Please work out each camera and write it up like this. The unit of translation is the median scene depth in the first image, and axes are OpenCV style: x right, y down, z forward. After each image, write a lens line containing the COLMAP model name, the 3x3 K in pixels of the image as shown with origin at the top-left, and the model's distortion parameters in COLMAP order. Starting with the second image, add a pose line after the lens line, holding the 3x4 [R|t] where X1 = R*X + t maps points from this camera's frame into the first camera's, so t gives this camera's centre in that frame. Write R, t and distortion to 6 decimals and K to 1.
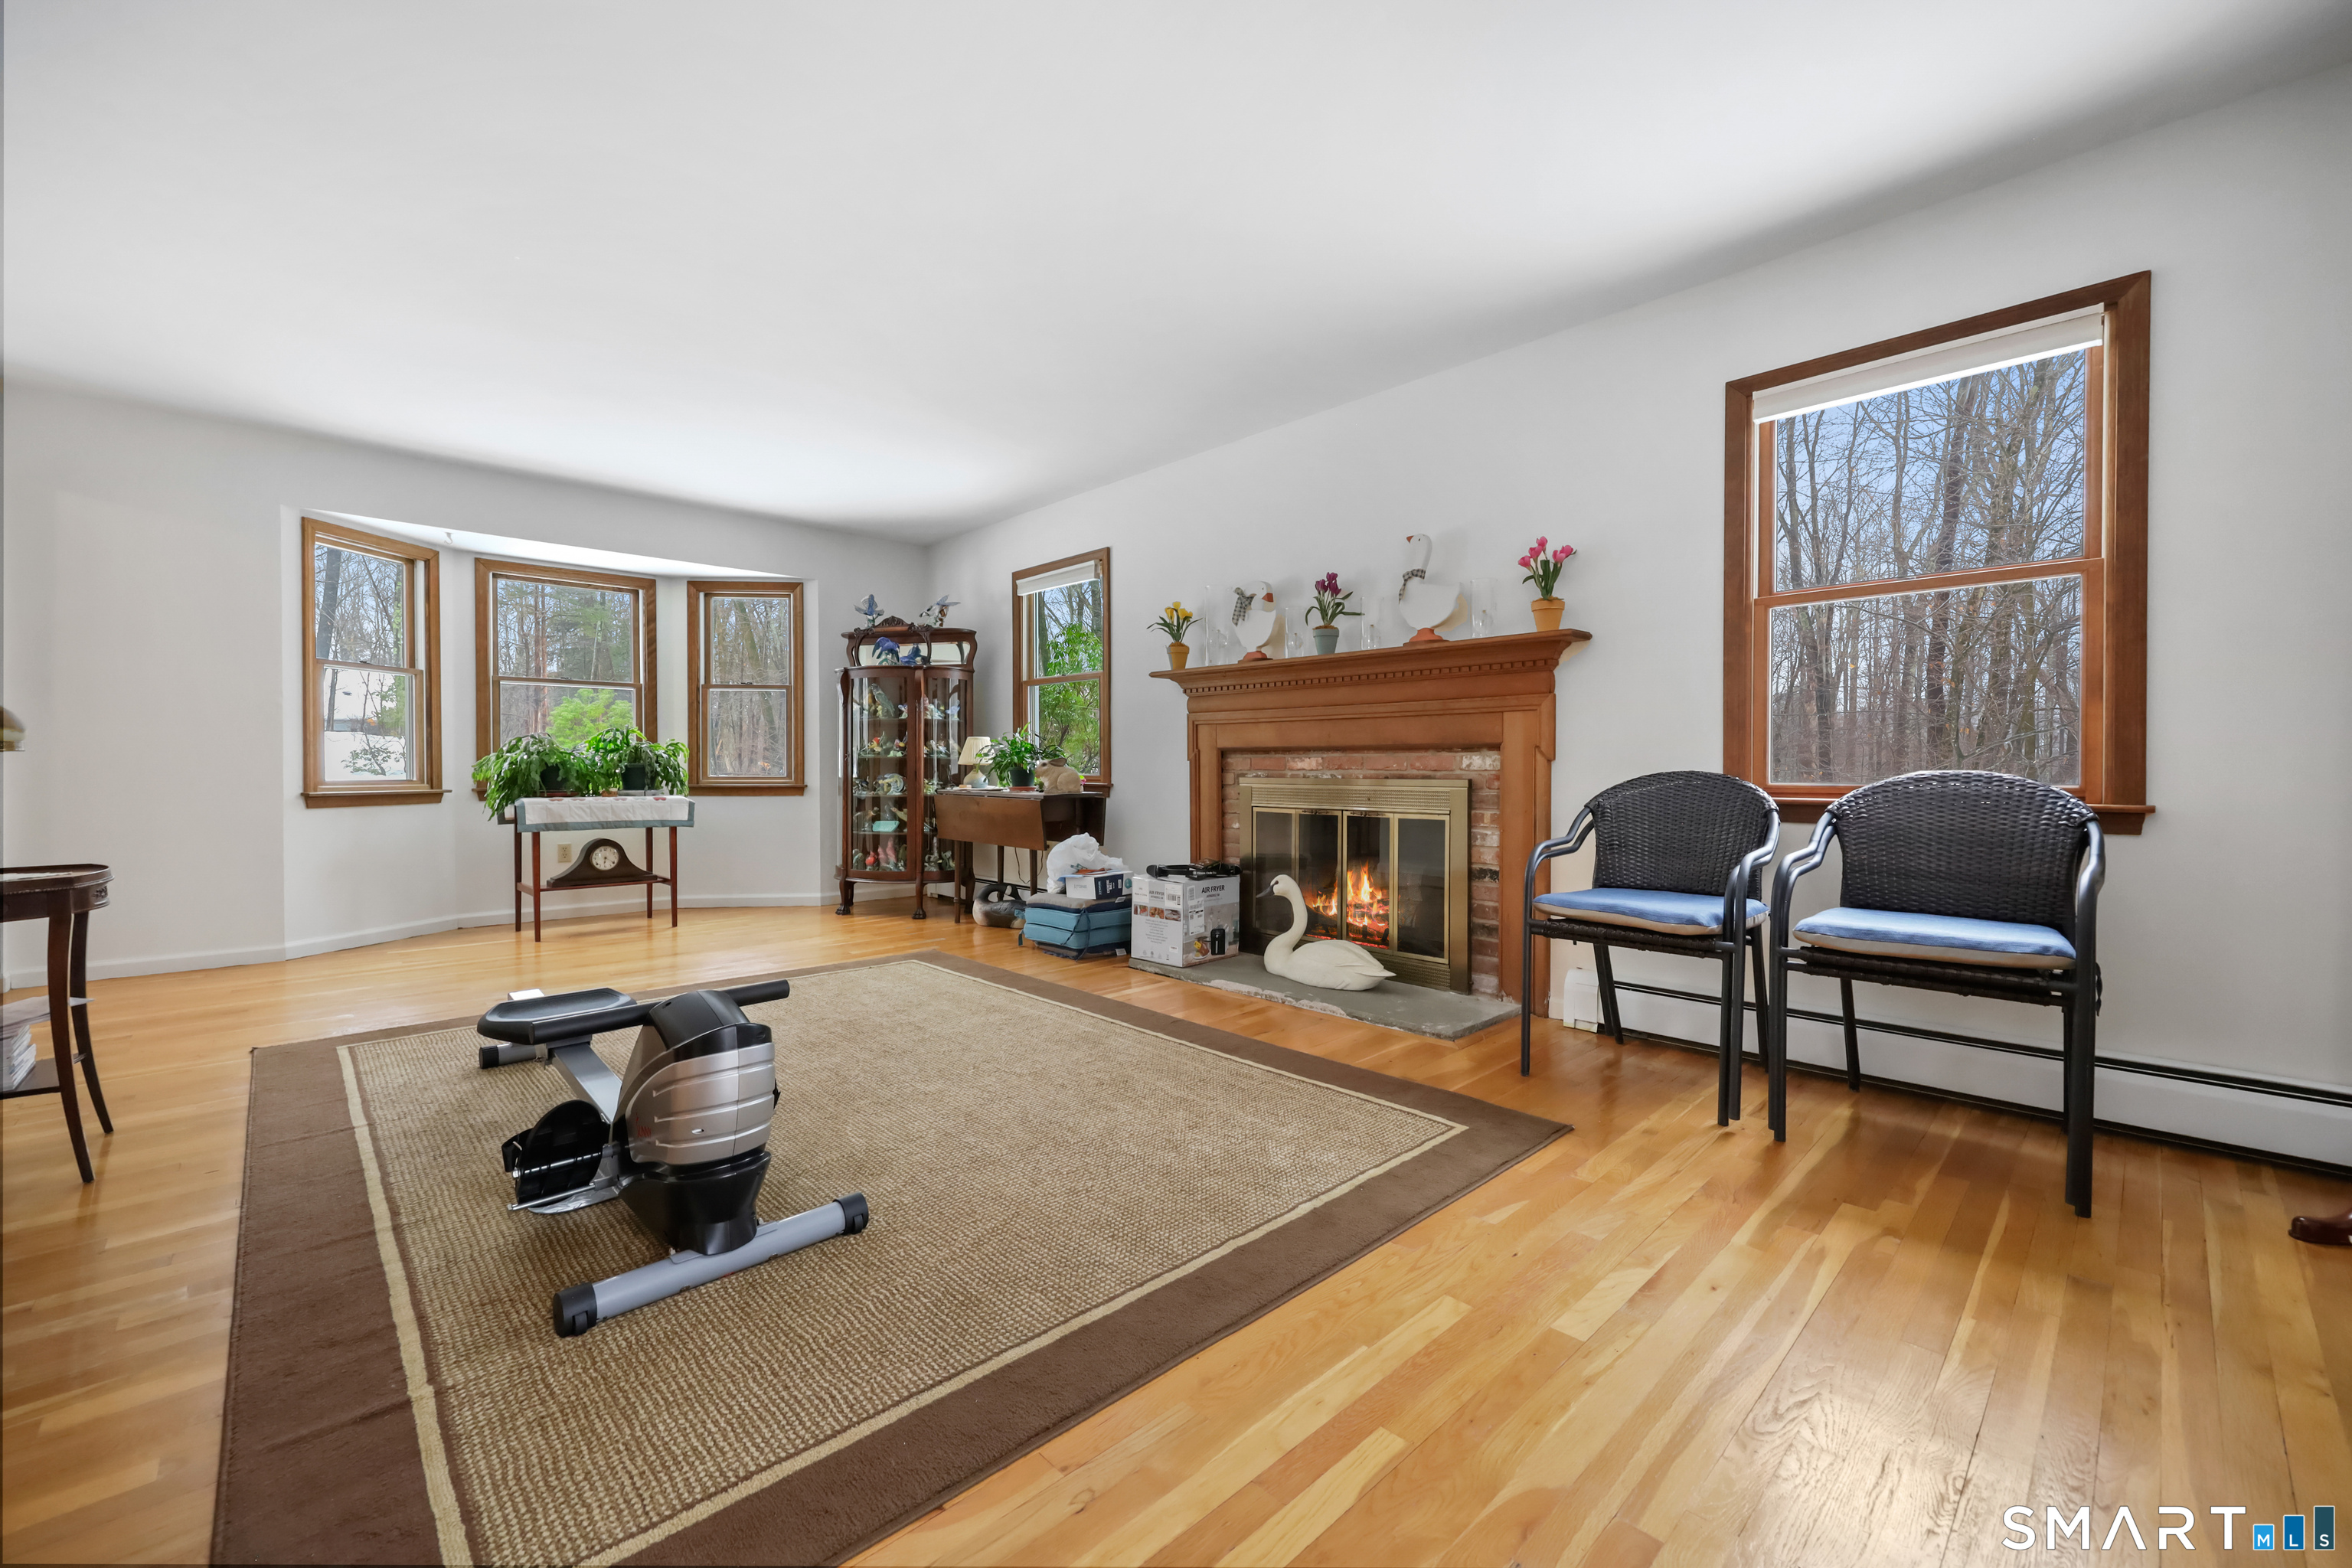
lens RADIAL K [[948.0, 0, 1159.0], [0, 948.0, 782.2], [0, 0, 1]] dist [0.004333, -0.000786]
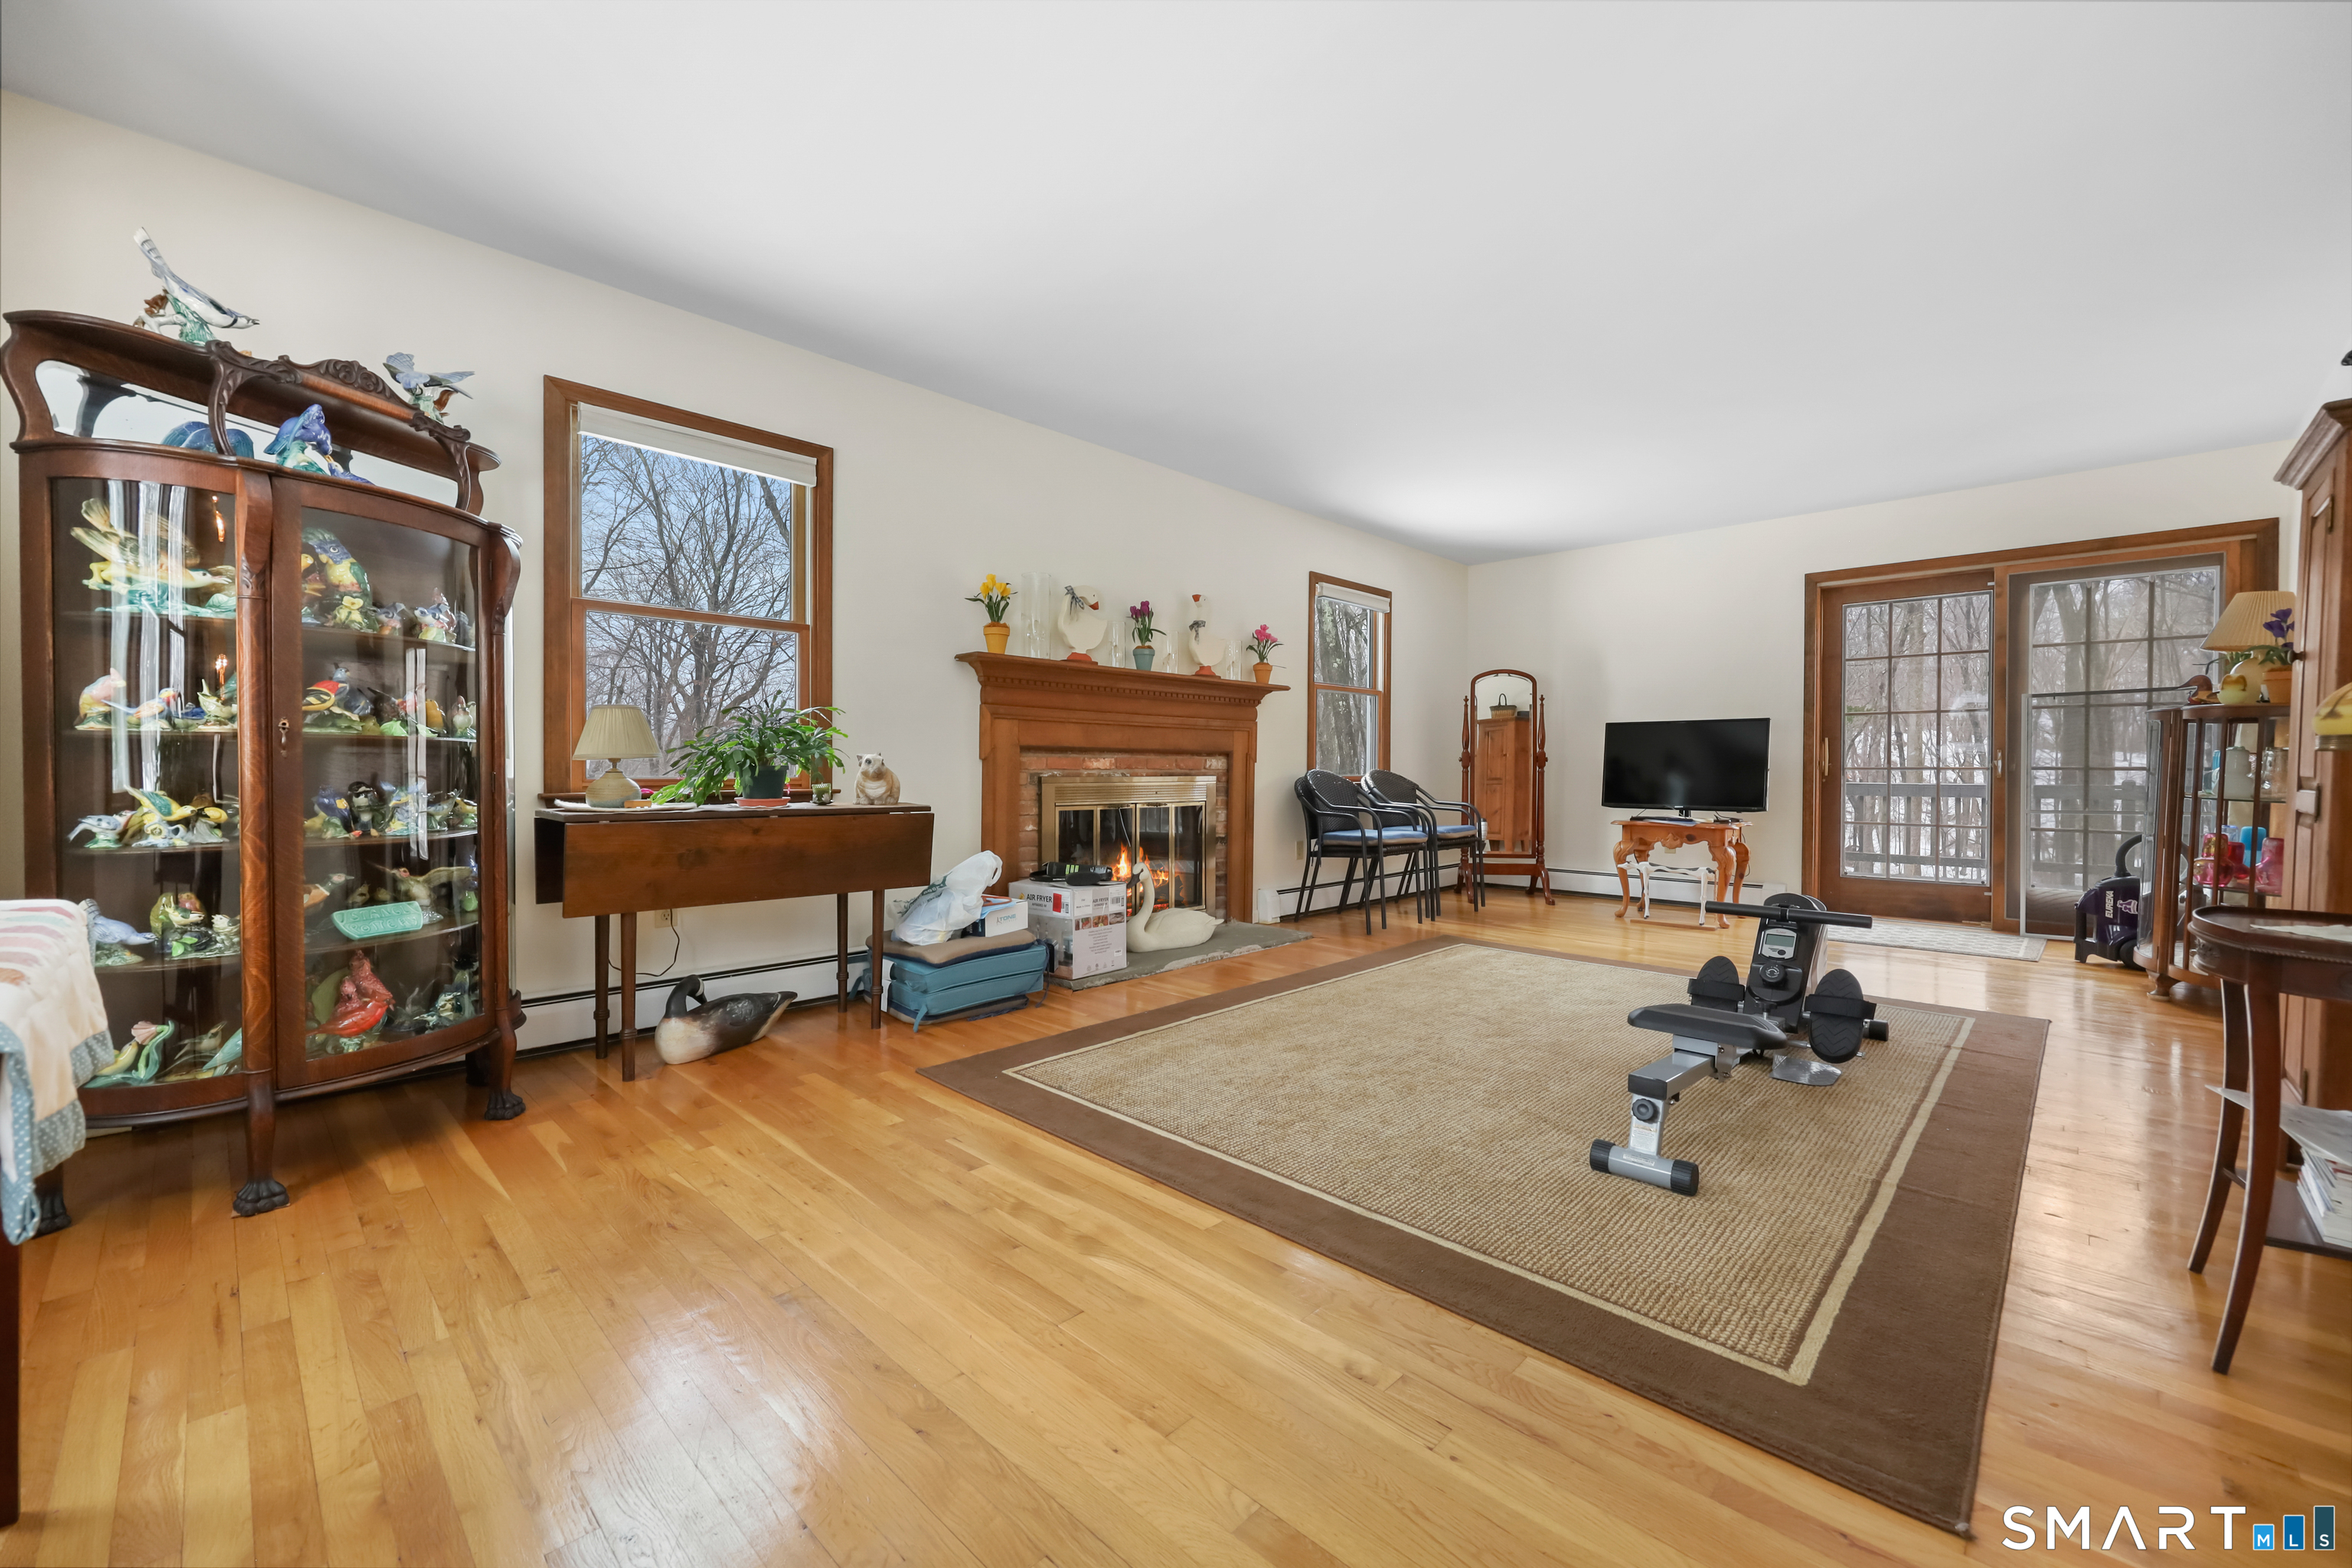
lens RADIAL K [[948.0, 0, 1158.8], [0, 948.0, 776.2], [0, 0, 1]] dist [0.004333, -0.000786]
pose [[-0.031444, -0.005779, 0.999489, -0.977071], [0.018956, 0.999800, 0.006377, -0.011220], [-0.999326, 0.019146, -0.031328, 1.003110]]
